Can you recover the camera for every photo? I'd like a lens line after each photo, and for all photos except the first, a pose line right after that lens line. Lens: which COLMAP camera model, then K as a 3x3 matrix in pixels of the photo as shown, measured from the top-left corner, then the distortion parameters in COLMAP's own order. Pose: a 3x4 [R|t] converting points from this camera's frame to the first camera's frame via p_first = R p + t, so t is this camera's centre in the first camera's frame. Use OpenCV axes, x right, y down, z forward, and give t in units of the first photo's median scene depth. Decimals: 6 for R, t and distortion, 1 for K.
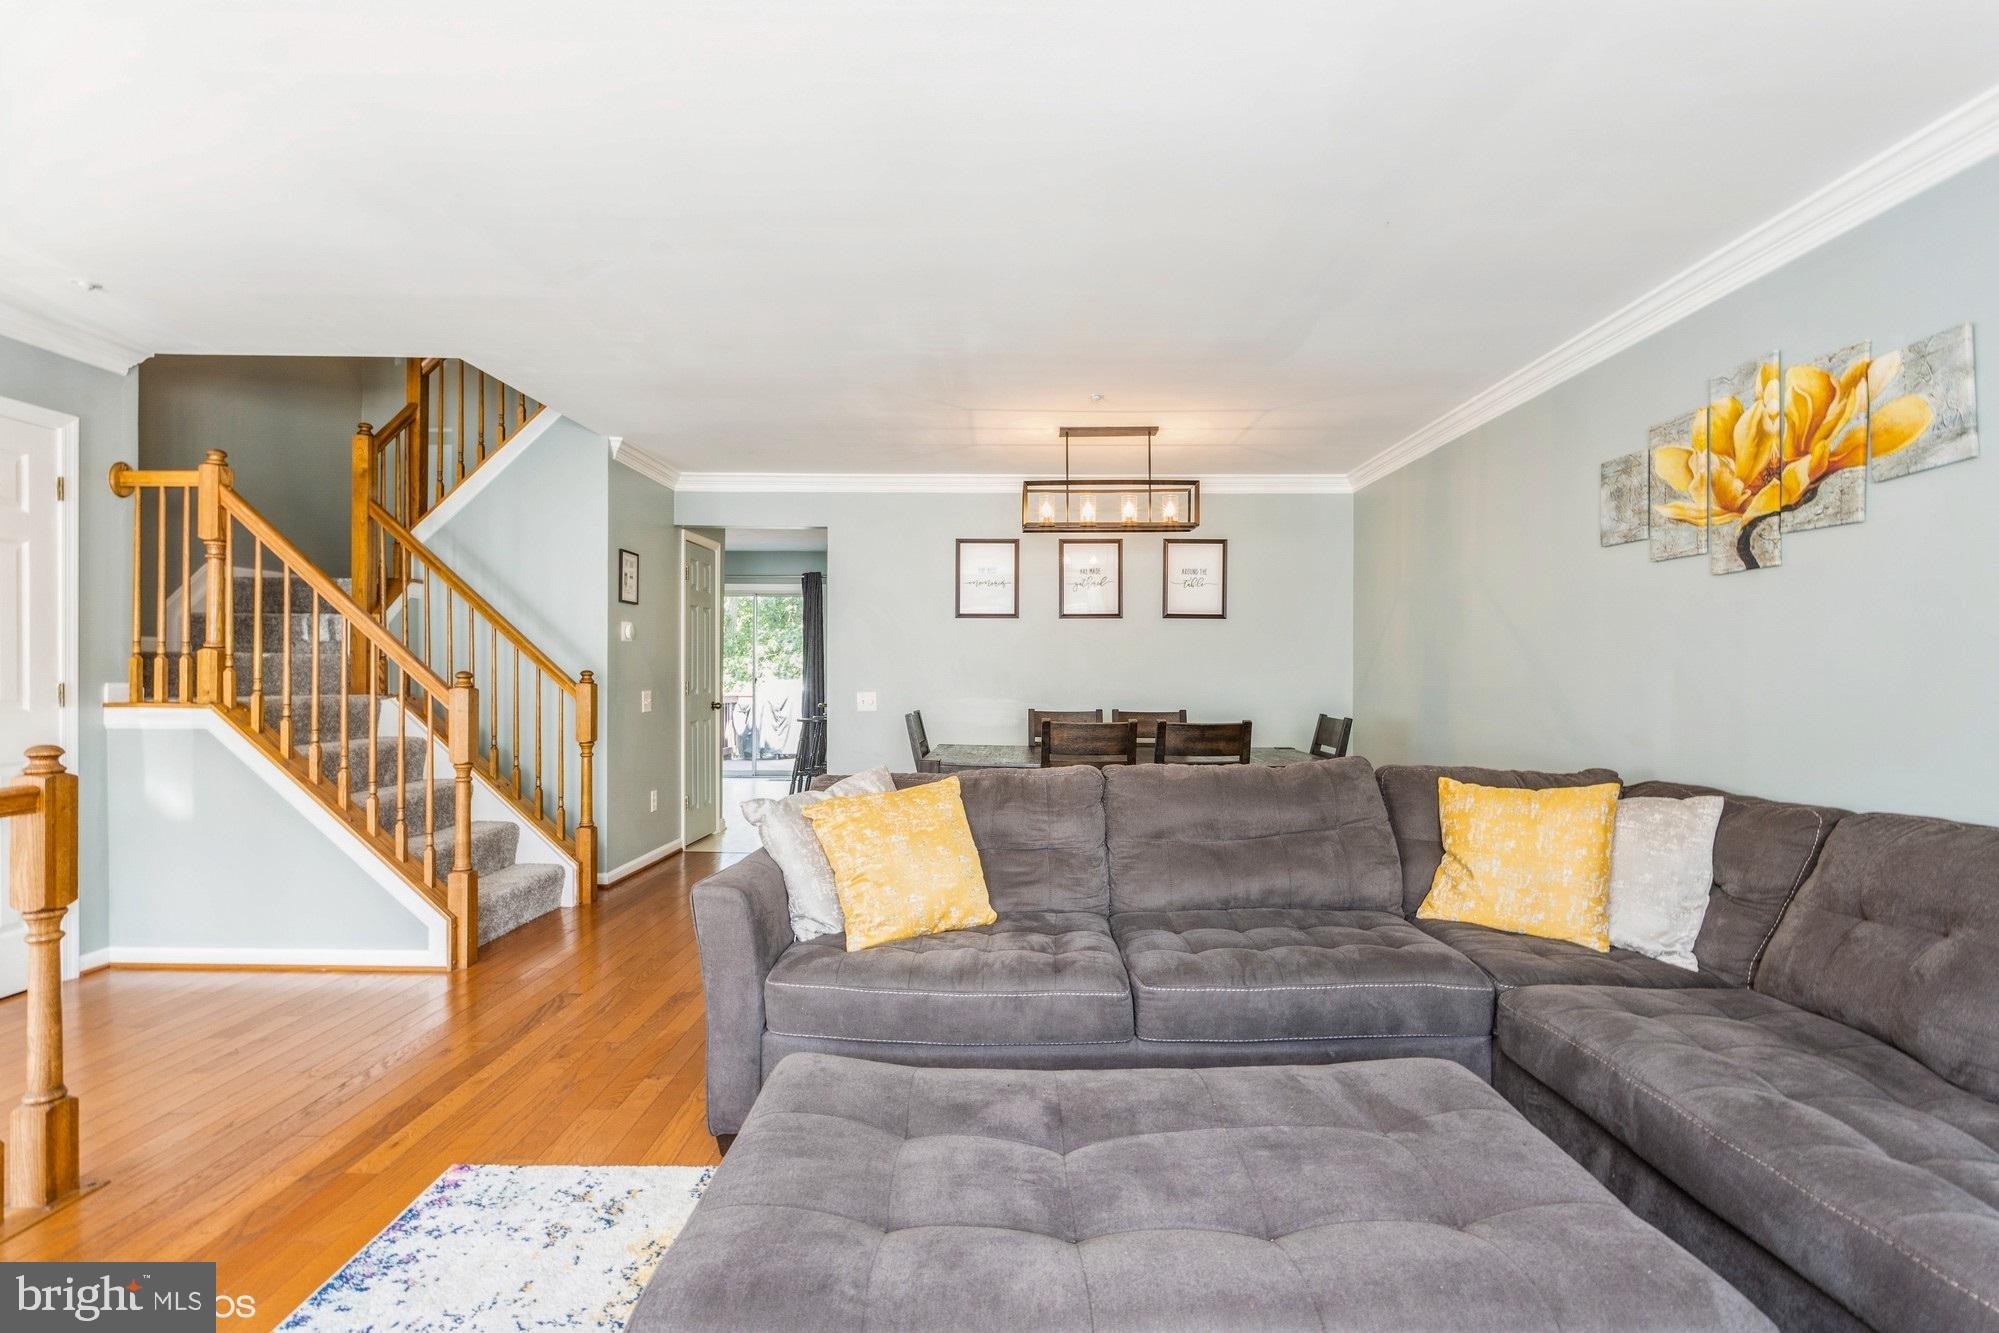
lens RADIAL K [[906.4, 0, 1011.9], [0, 906.4, 673.9], [0, 0, 1]] dist [0.000156, -0.000151]
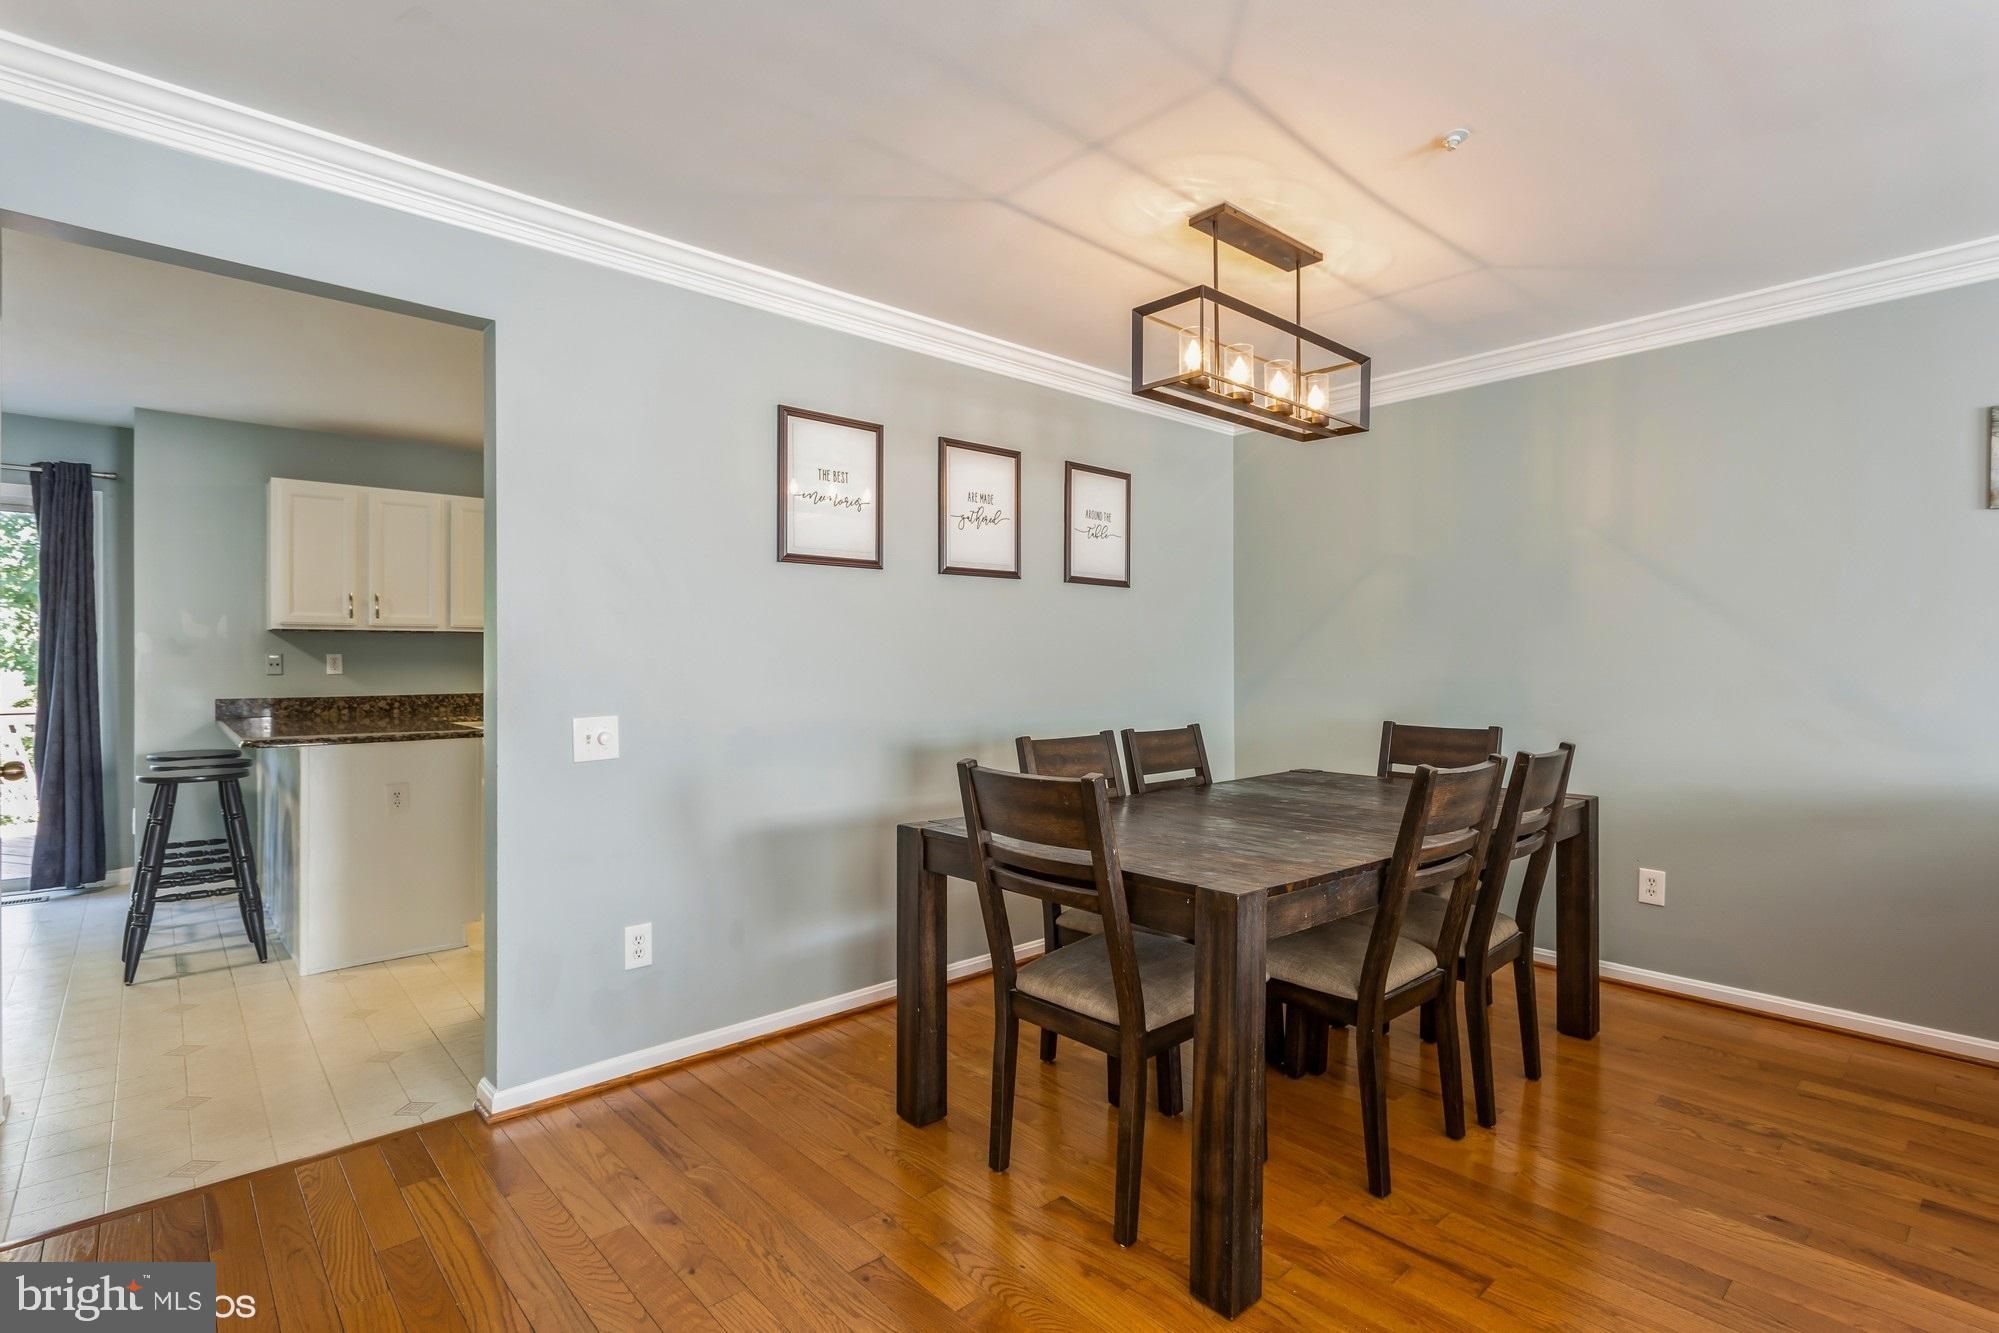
lens RADIAL K [[970.7, 0, 999.5], [0, 970.7, 666.5], [0, 0, 1]] dist [0.000007, 0.000463]
pose [[0.736303, -0.007125, 0.676614, -0.690439], [0.018768, 0.999775, -0.009895, 0.009131], [-0.676392, 0.019984, 0.736271, 1.061109]]
